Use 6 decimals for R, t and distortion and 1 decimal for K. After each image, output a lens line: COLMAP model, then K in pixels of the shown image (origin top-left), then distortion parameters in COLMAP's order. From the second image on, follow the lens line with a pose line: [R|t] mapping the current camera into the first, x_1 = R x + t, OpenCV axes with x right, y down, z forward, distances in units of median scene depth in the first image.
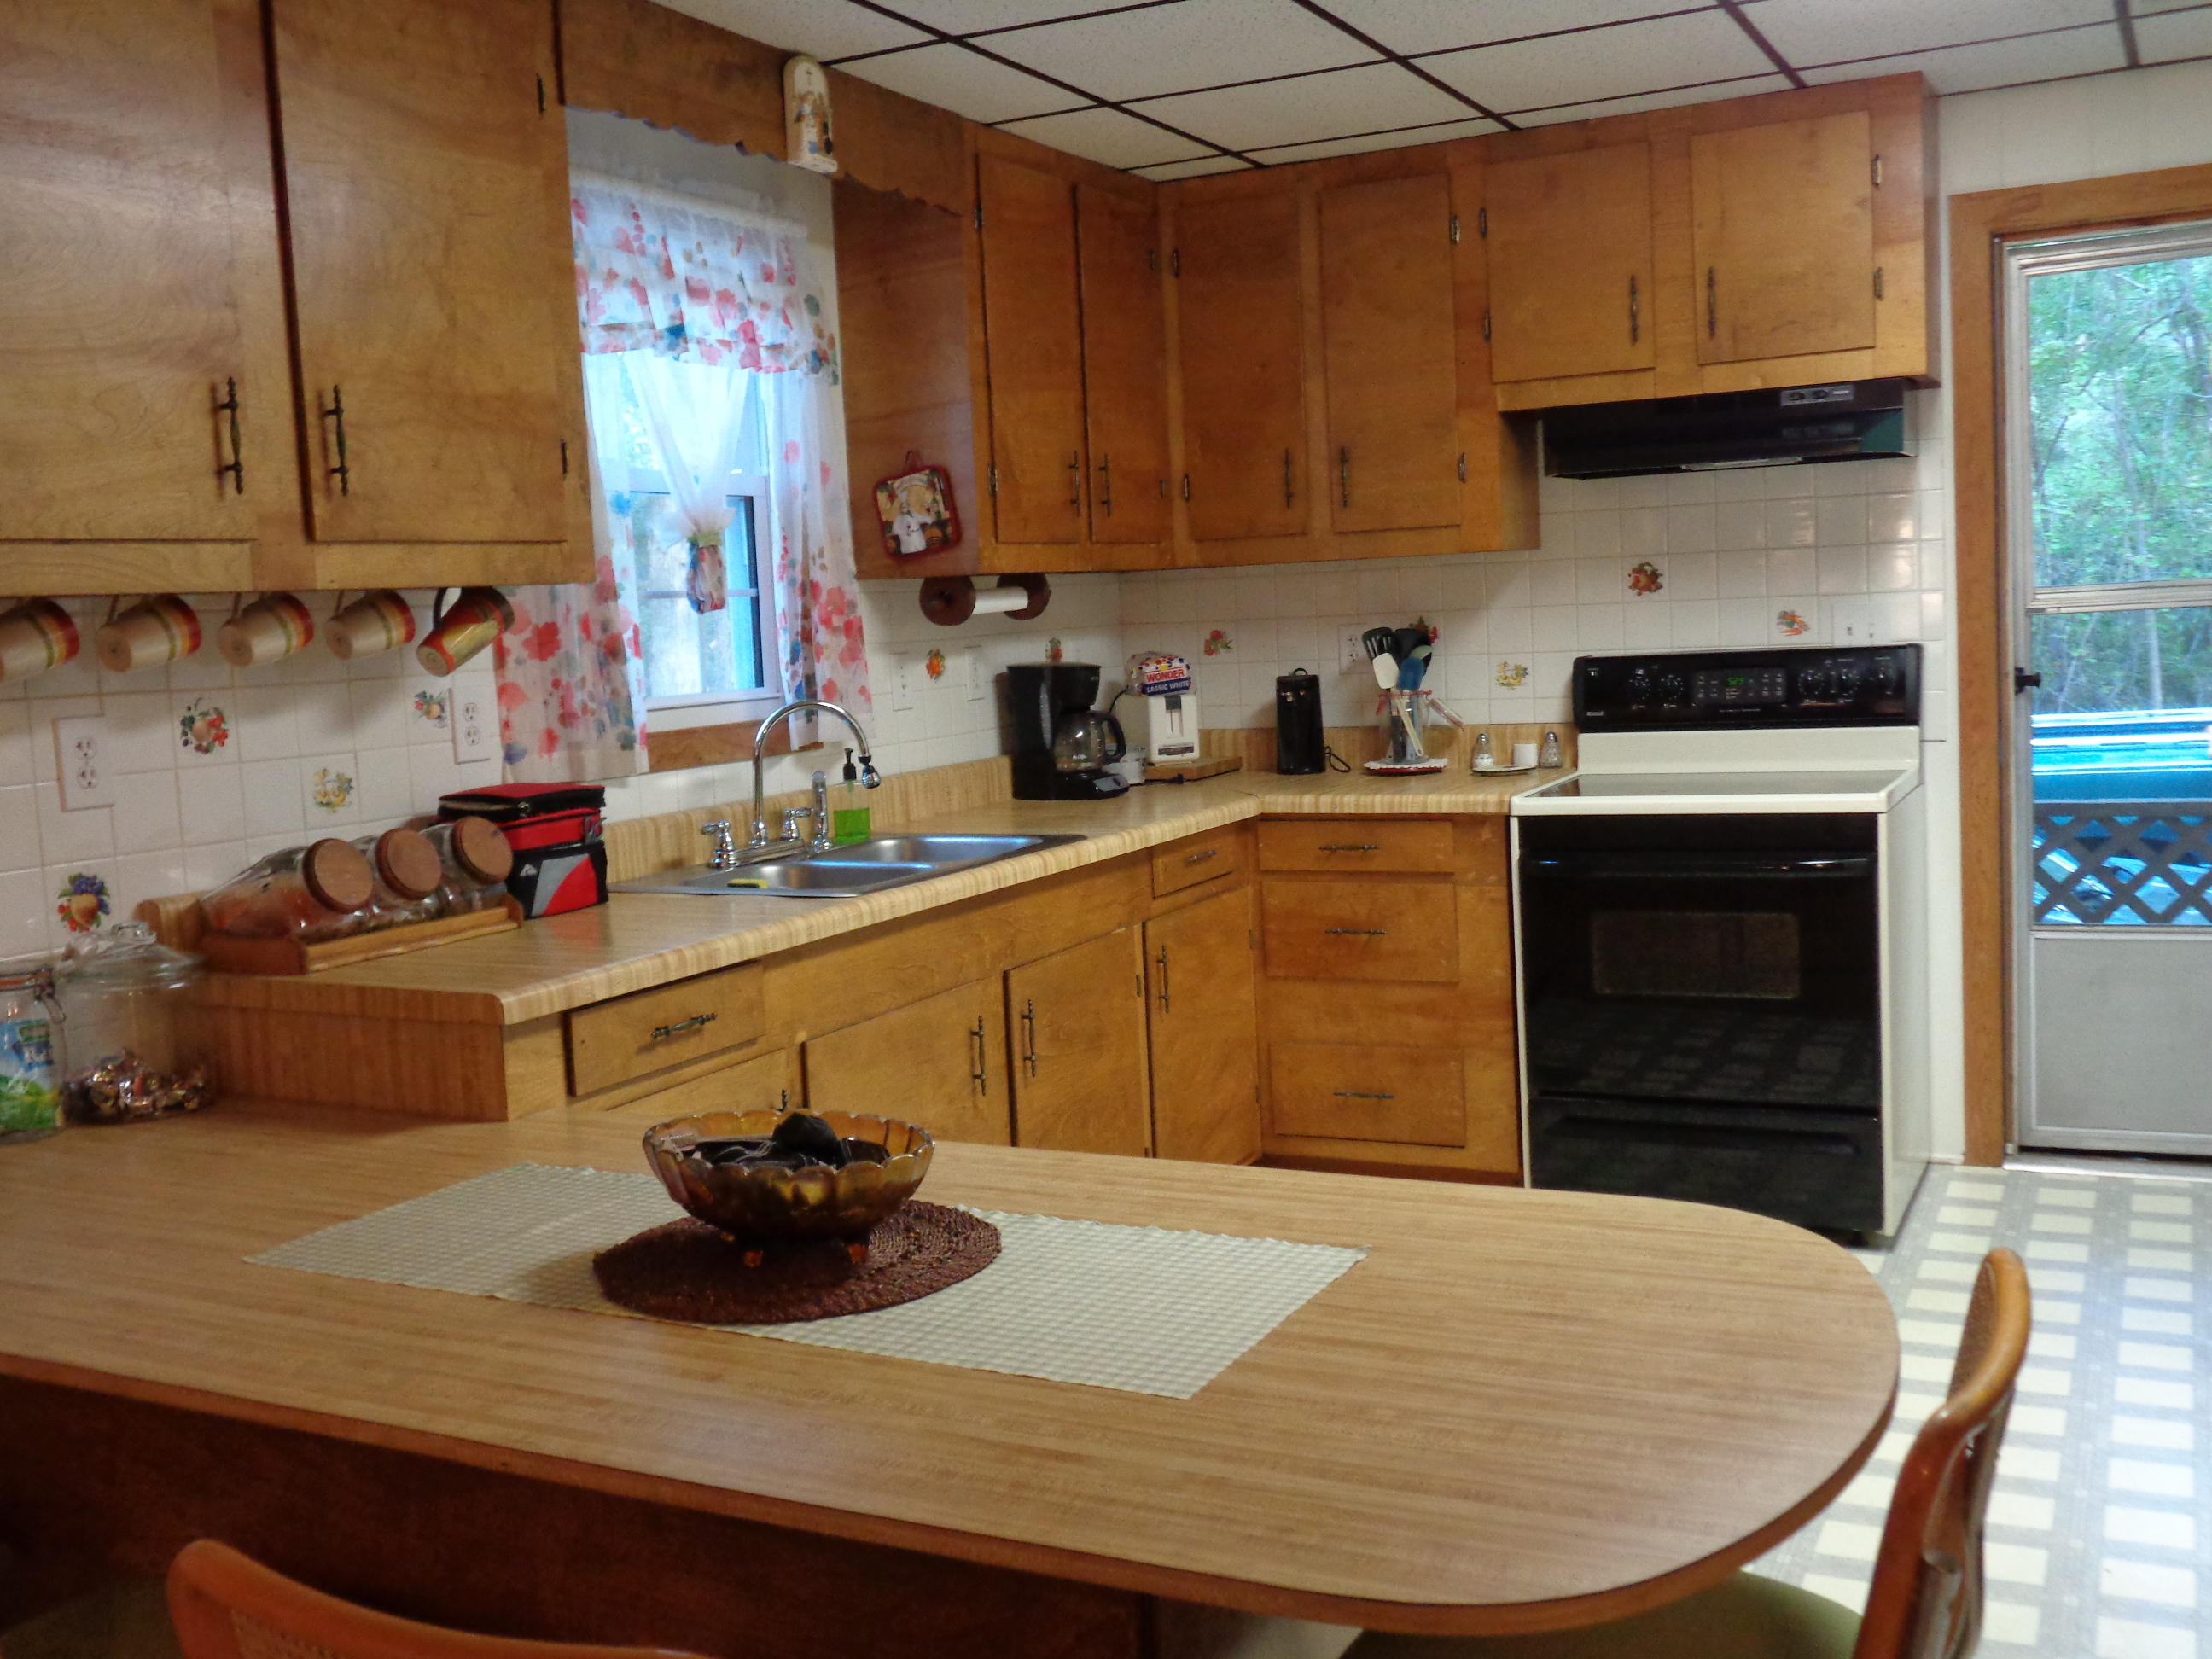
lens RADIAL K [[2101.3, 0, 1118.6], [0, 2101.3, 831.5], [0, 0, 1]] dist [-0.016542, 0.000000]
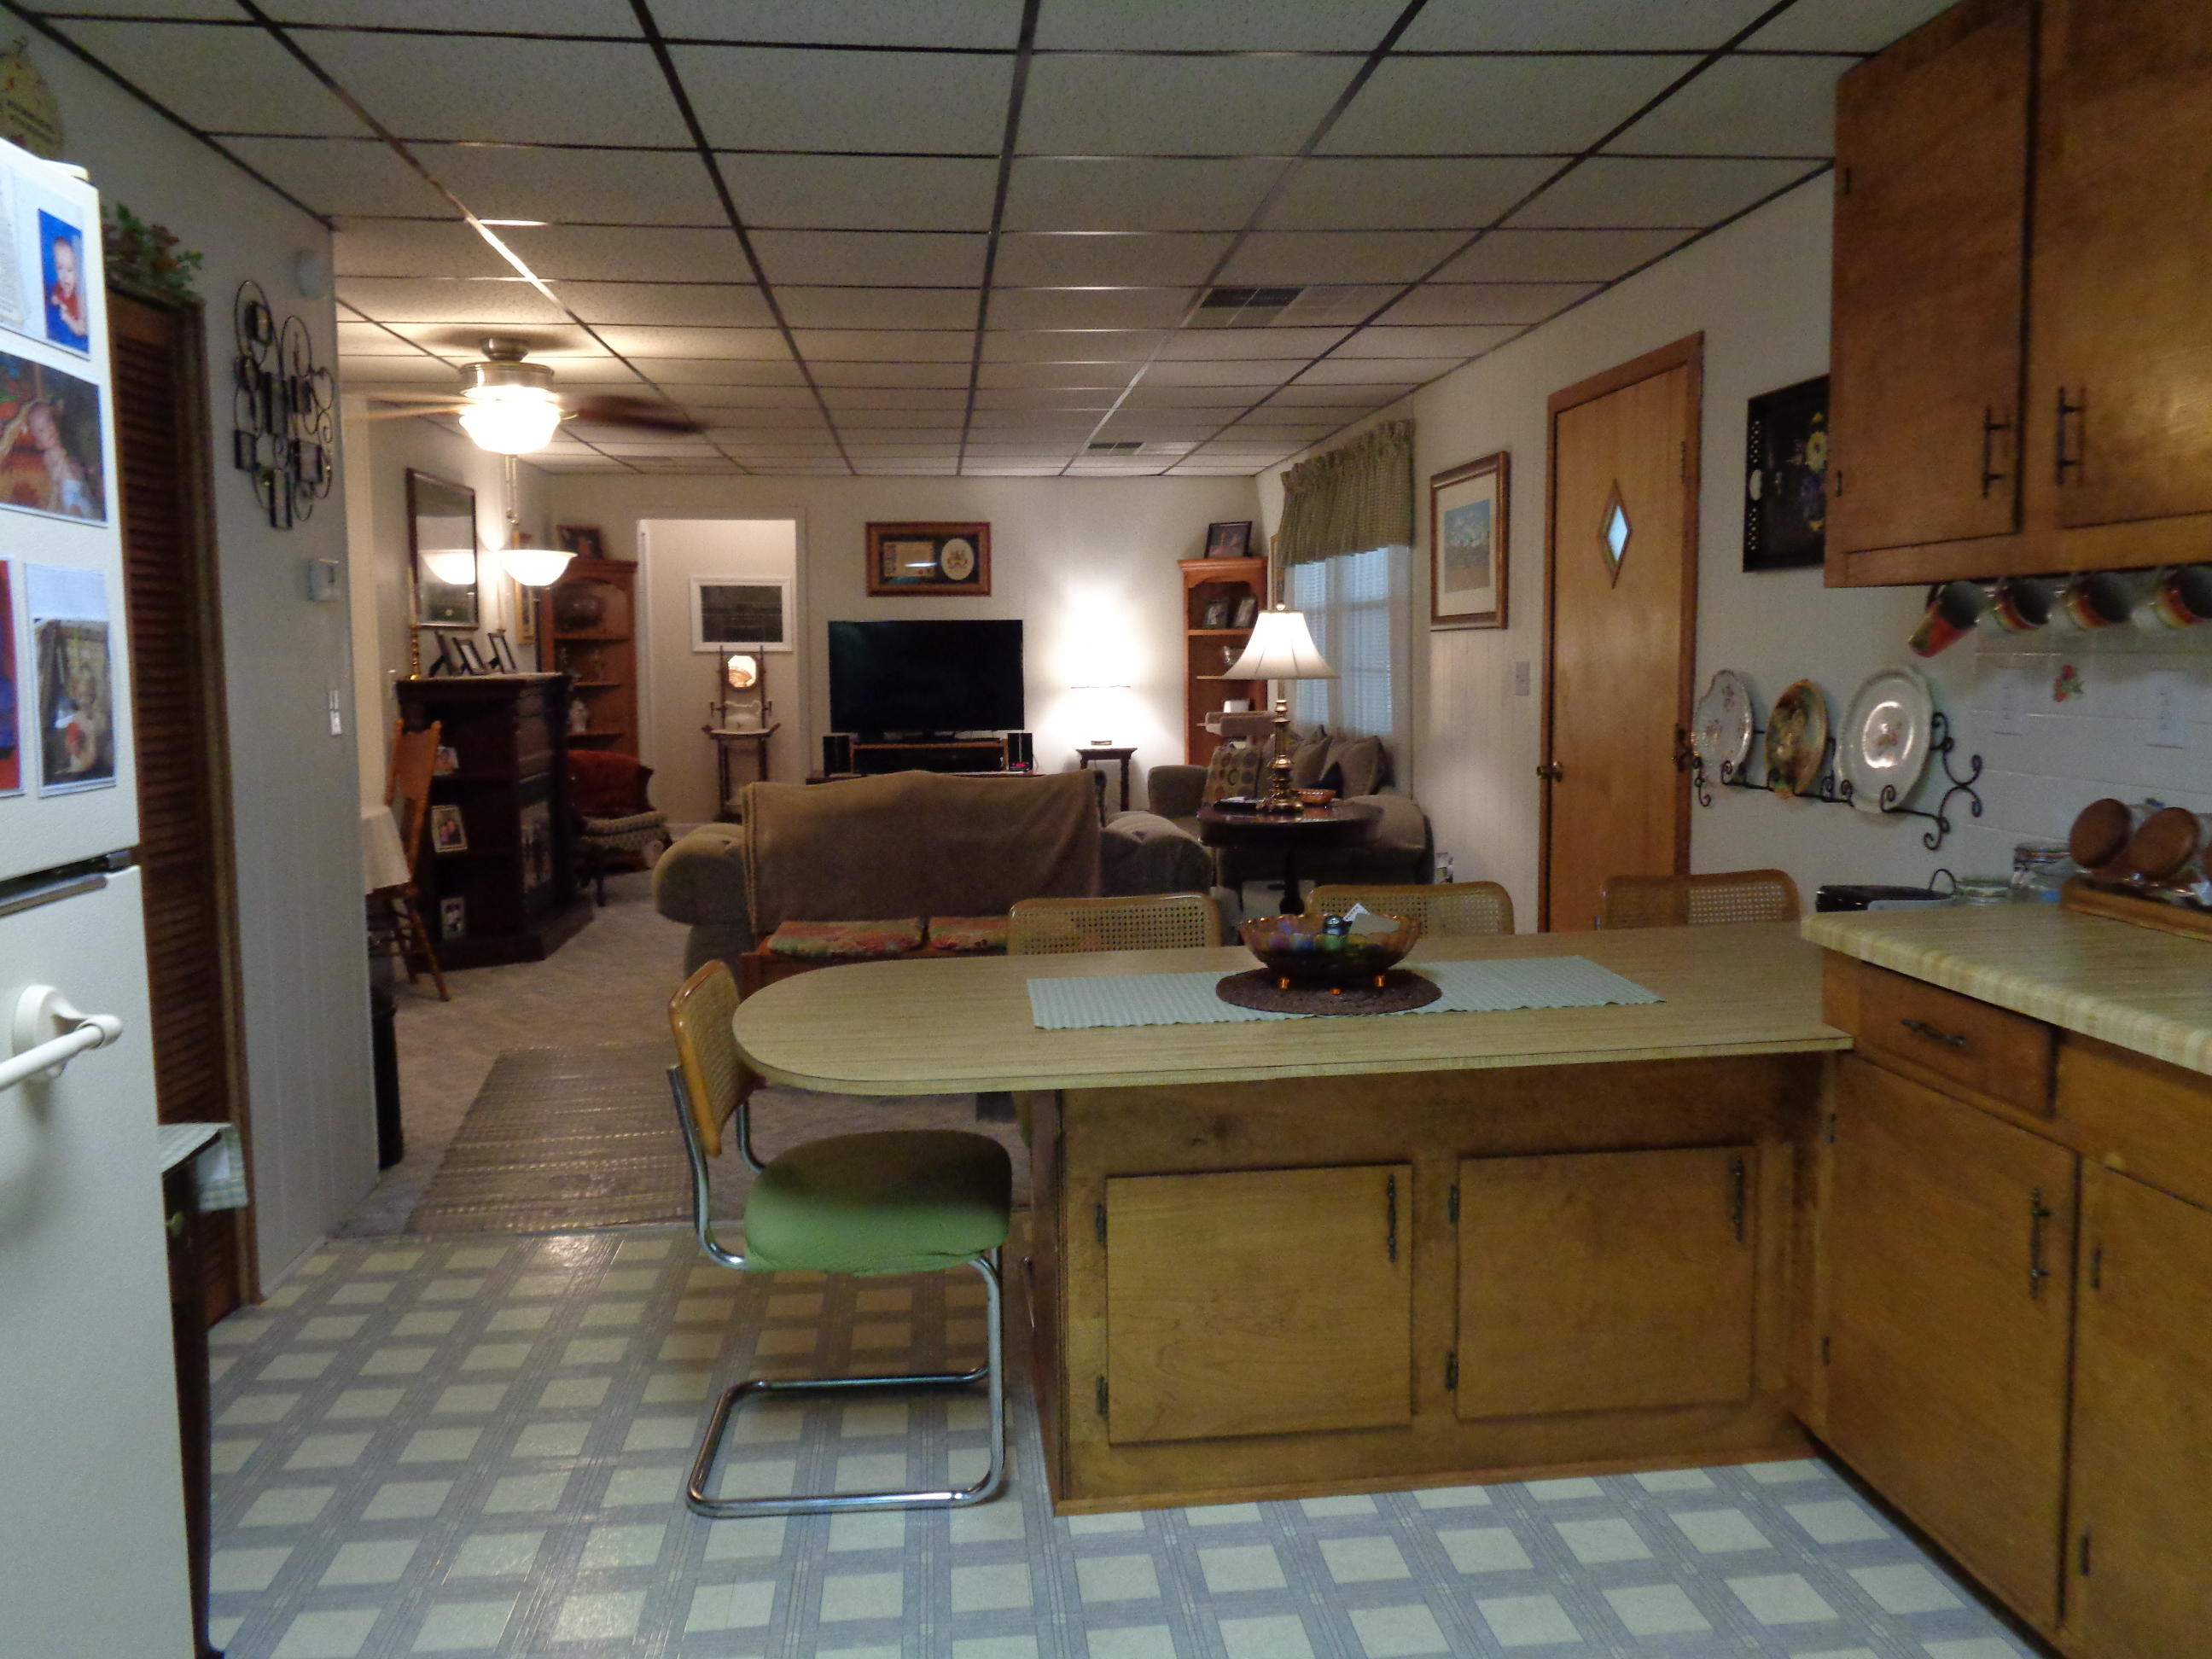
lens RADIAL K [[1663.3, 0, 1104.7], [0, 1663.3, 825.9], [0, 0, 1]] dist [-0.003322, 0.011400]
pose [[-0.838903, 0.117943, -0.531348, 0.333933], [-0.002908, 0.975254, 0.221067, -0.110718], [0.544272, 0.186999, -0.817801, 0.916290]]
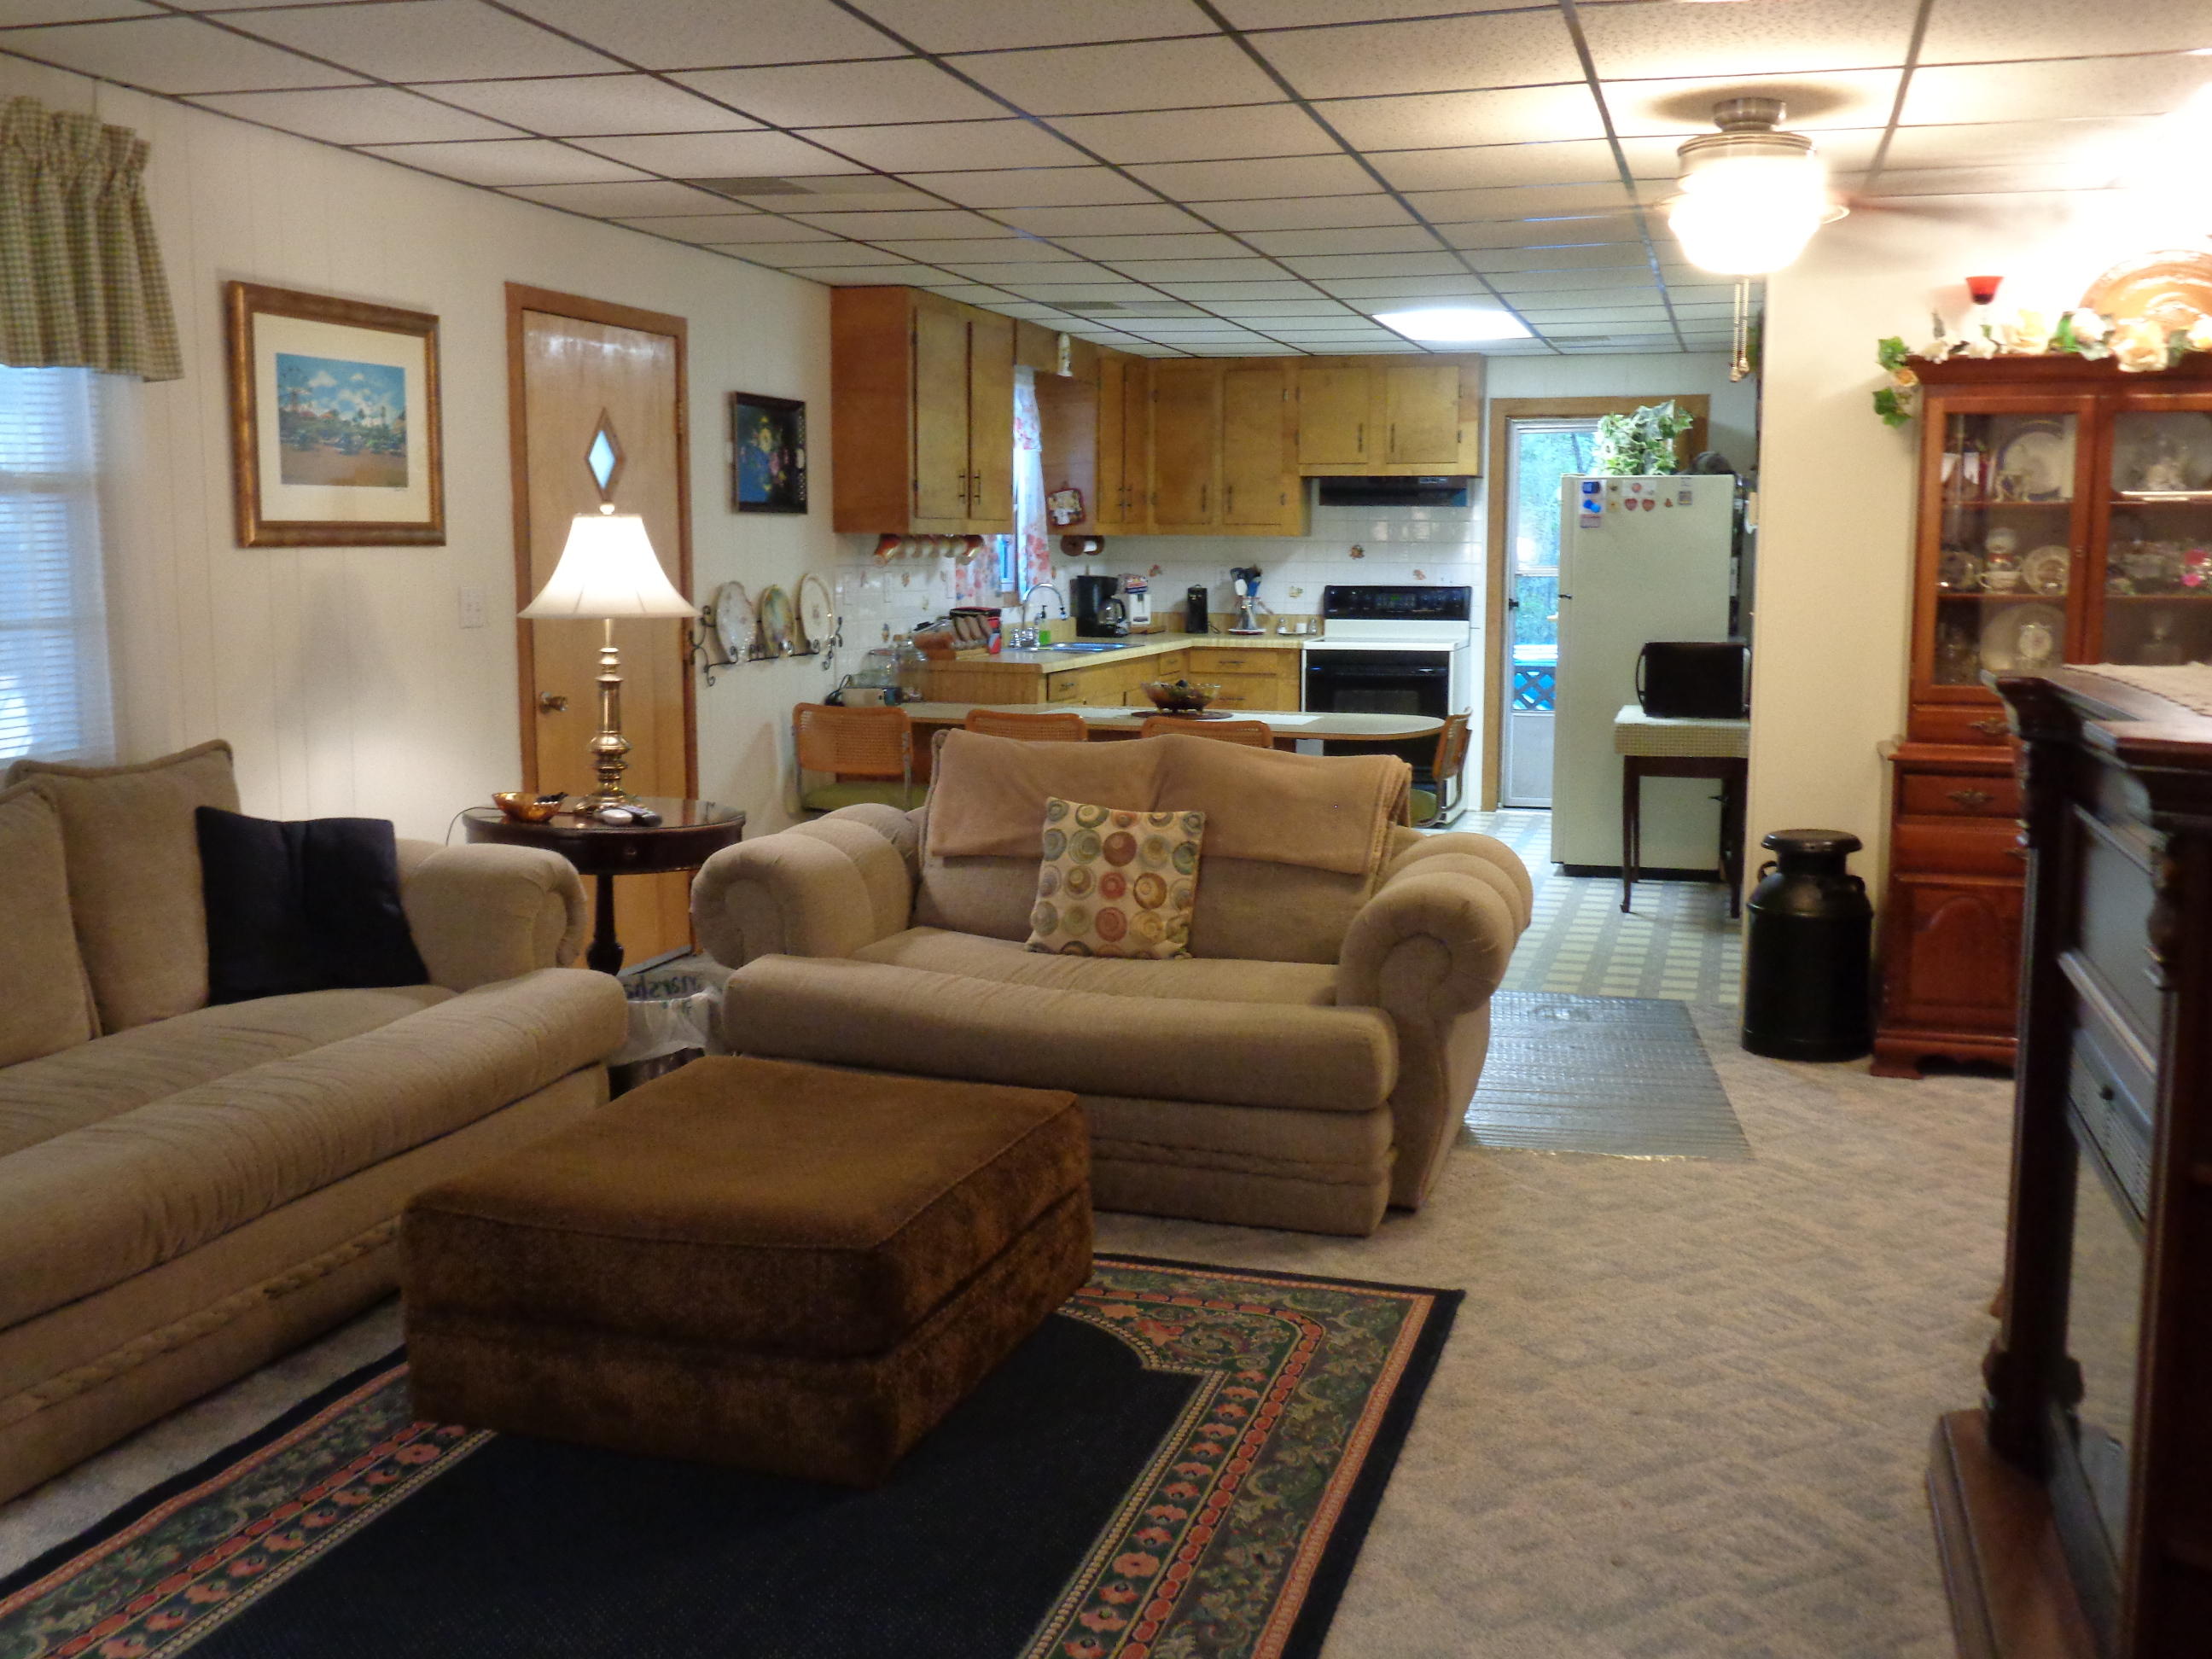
lens RADIAL K [[2101.3, 0, 1109.6], [0, 2101.3, 828.6], [0, 0, 1]] dist [-0.016542, 0.000000]
pose [[0.983153, 0.030863, 0.180161, -0.450434], [-0.035313, 0.999144, 0.021544, 0.151813], [-0.179342, -0.027543, 0.983401, -1.304239]]
